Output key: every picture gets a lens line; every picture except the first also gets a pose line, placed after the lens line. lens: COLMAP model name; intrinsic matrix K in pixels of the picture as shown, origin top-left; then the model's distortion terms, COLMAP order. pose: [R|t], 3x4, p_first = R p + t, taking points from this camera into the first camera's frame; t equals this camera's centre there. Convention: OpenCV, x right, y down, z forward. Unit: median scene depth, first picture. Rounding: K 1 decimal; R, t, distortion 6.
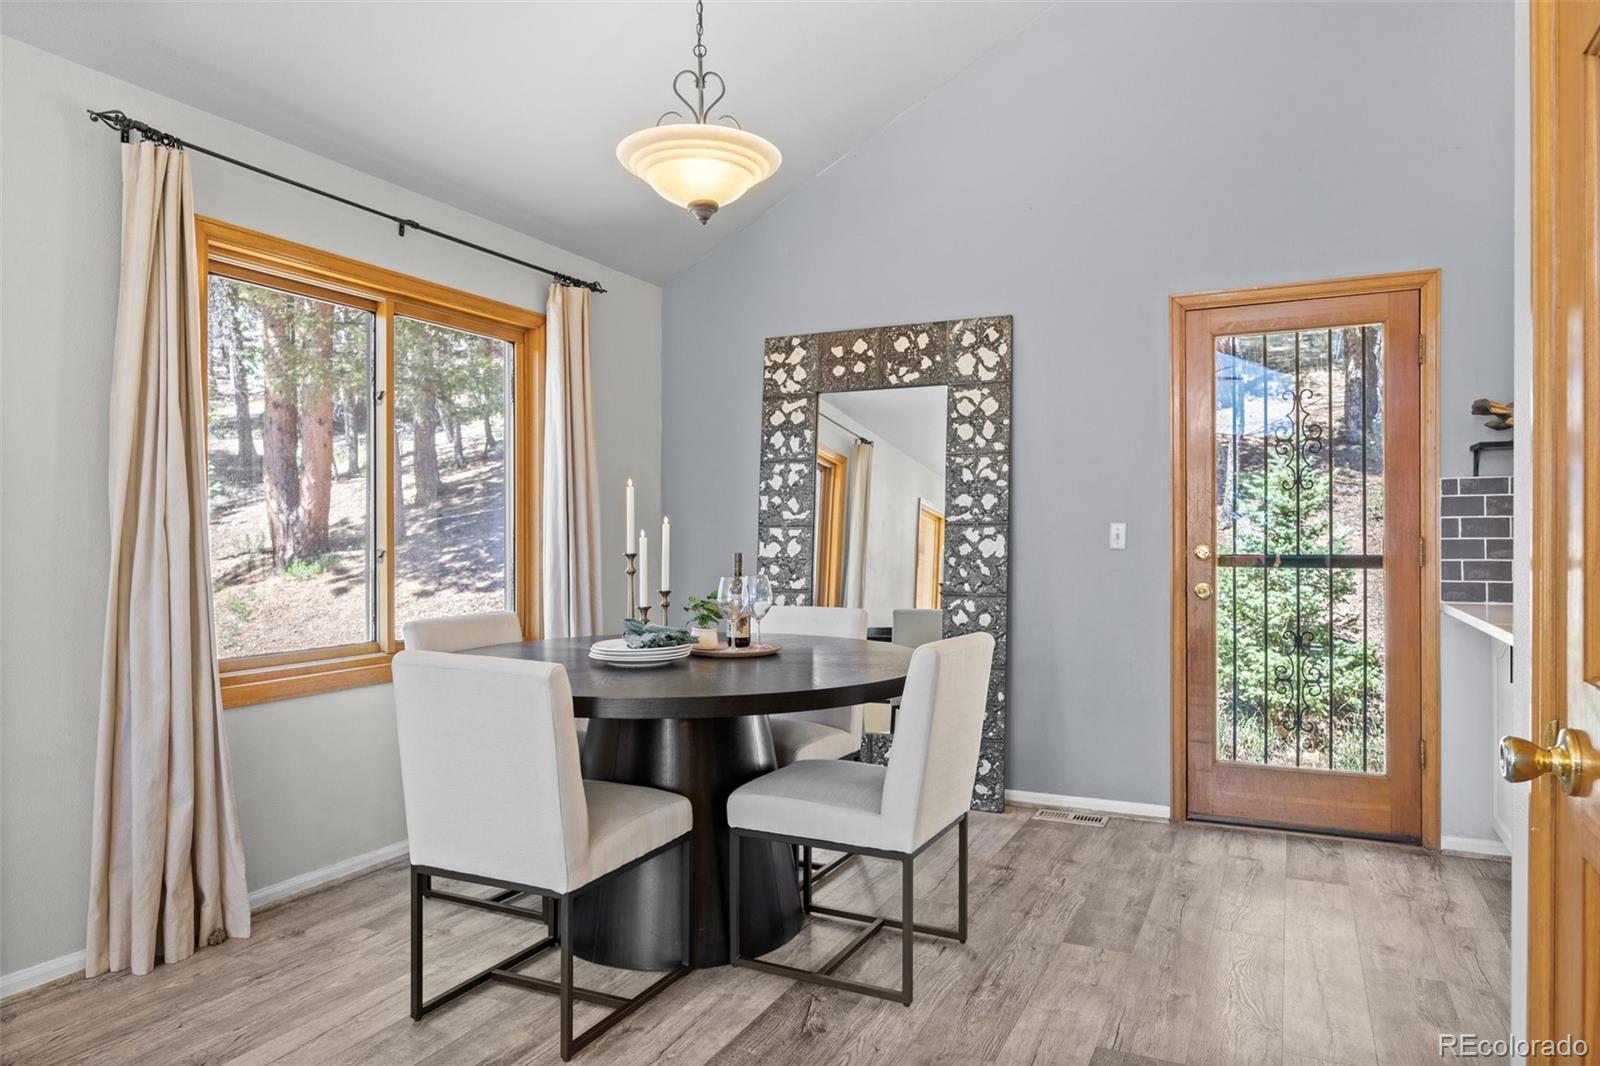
lens RADIAL K [[1019.7, 0, 800.4], [0, 1019.7, 538.0], [0, 0, 1]] dist [-0.006253, 0.000970]
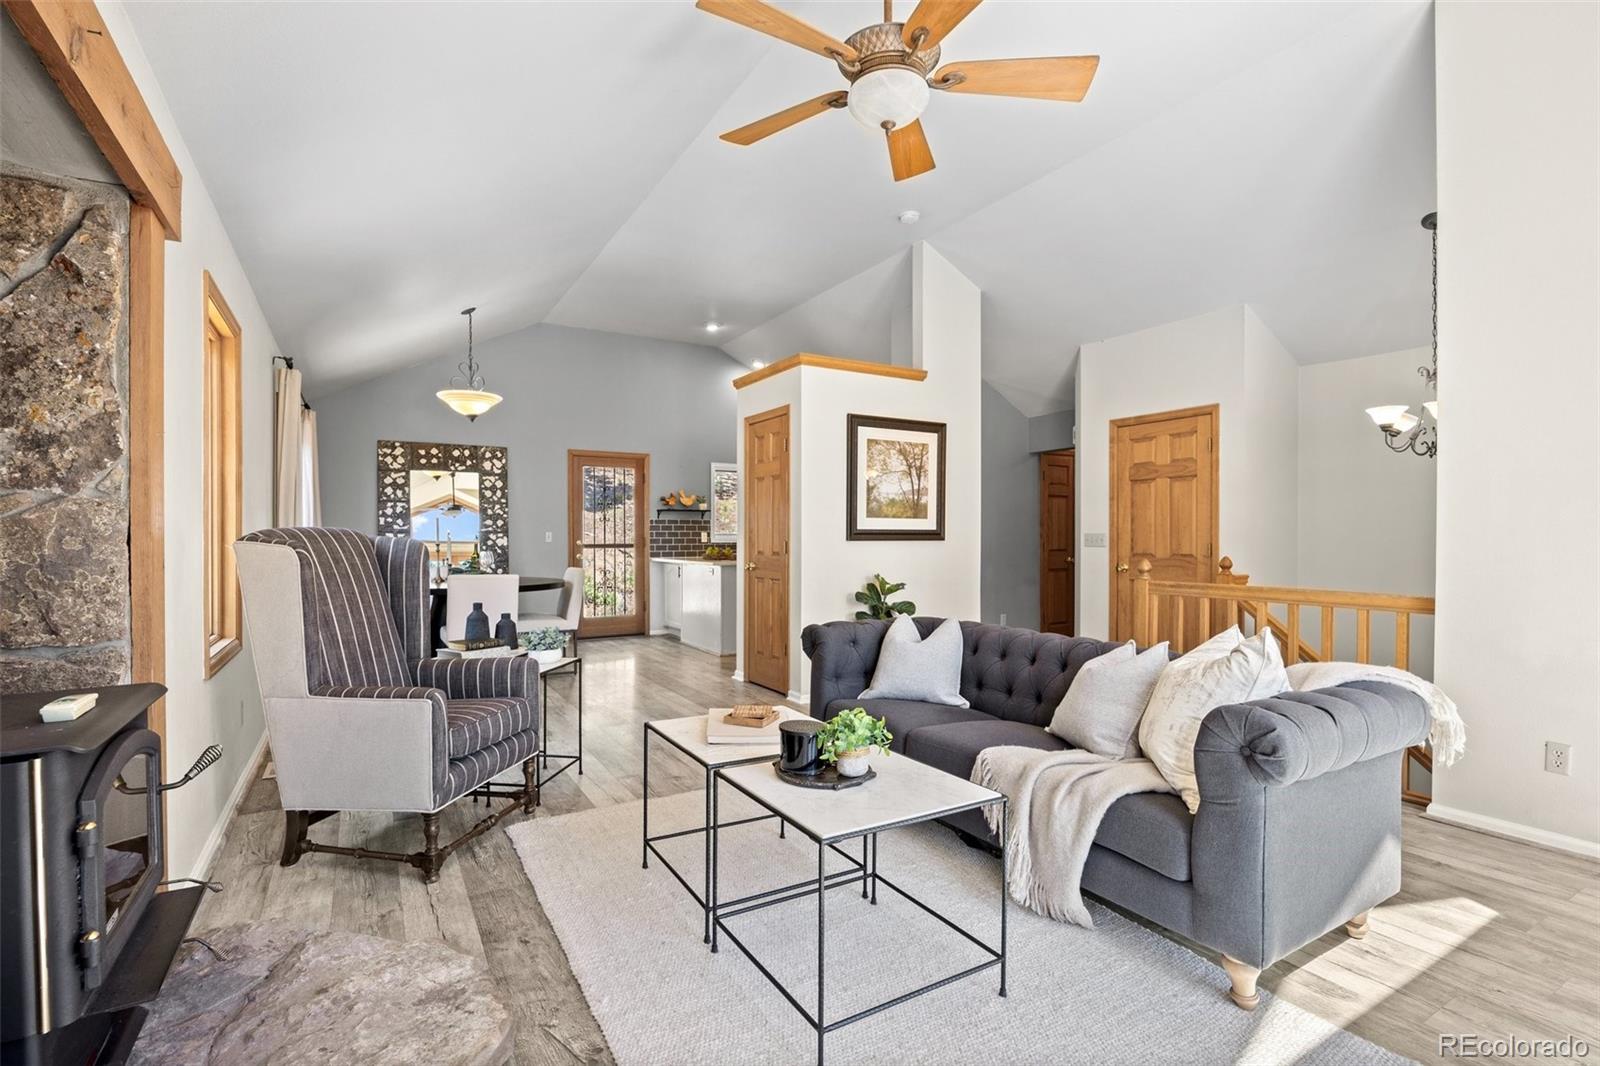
lens RADIAL K [[739.5, 0, 797.3], [0, 739.5, 539.3], [0, 0, 1]] dist [-0.008745, 0.000147]
pose [[0.556236, -0.001527, 0.831023, -0.880701], [0.000396, 0.999999, 0.001573, 0.000769], [-0.831024, -0.000546, 0.556236, -0.574543]]
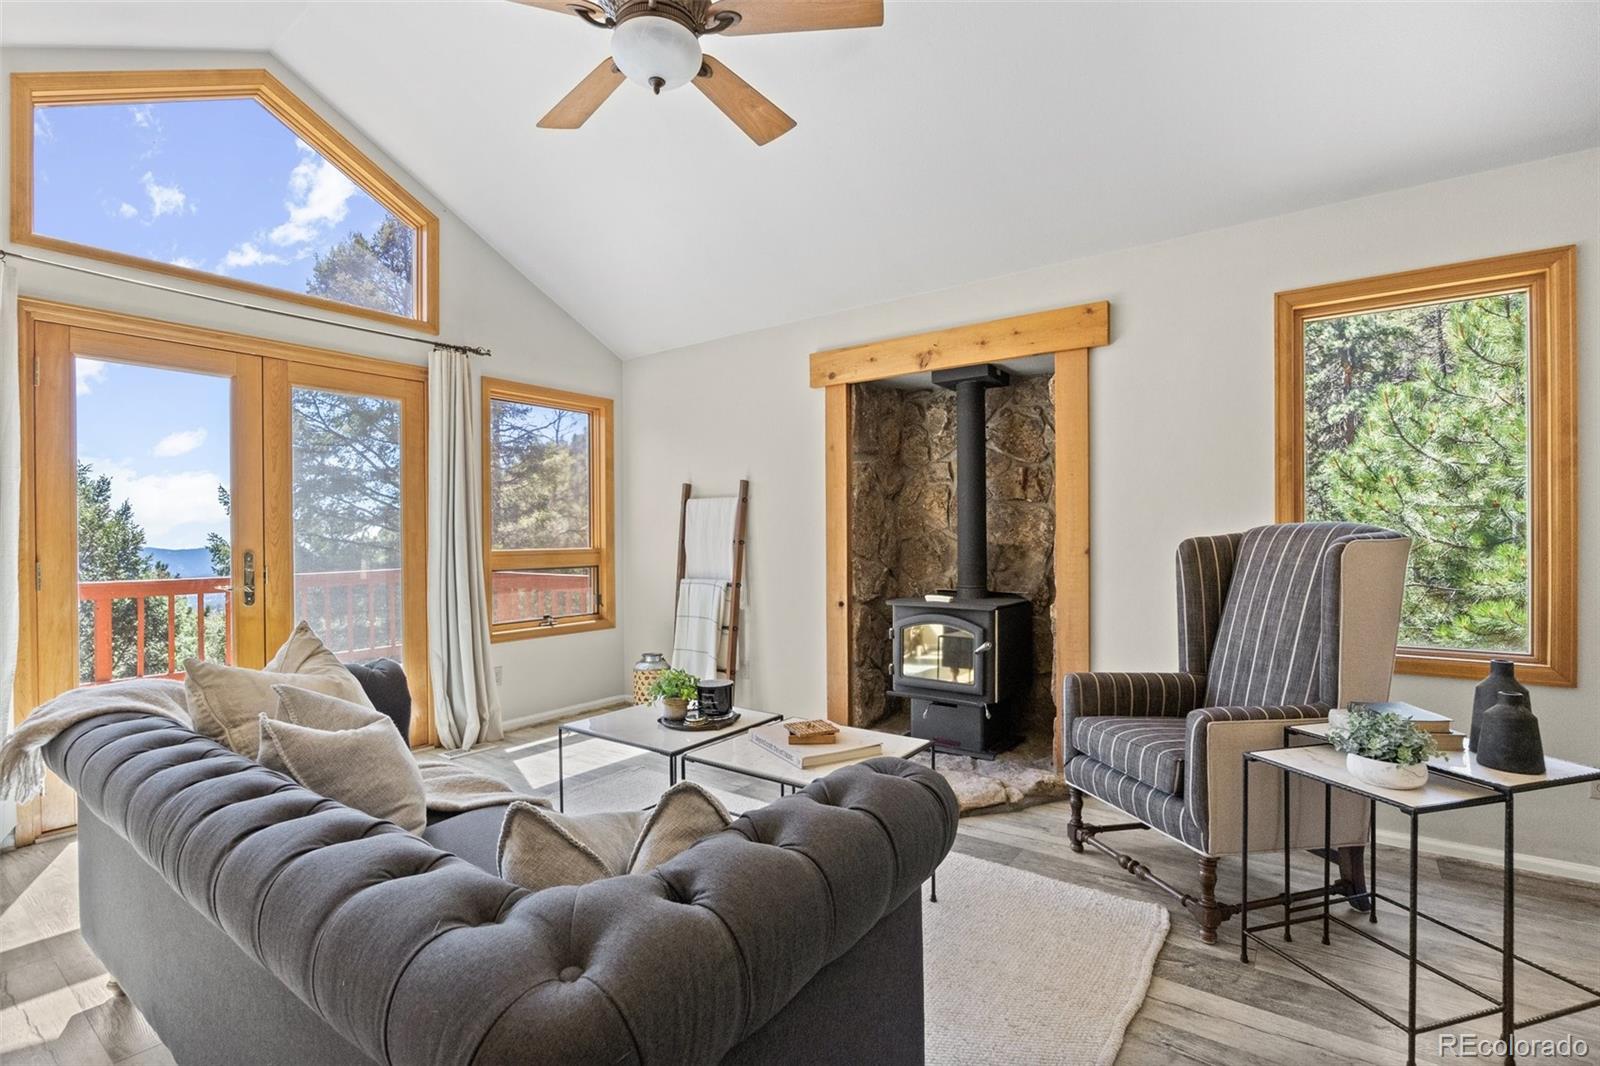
lens RADIAL K [[739.5, 0, 797.3], [0, 739.5, 539.3], [0, 0, 1]] dist [-0.008745, 0.000147]
pose [[-0.181940, 0.007683, -0.983280, 0.076441], [0.003980, 0.999967, 0.007077, -0.001514], [0.983302, -0.002625, -0.181965, -0.145625]]
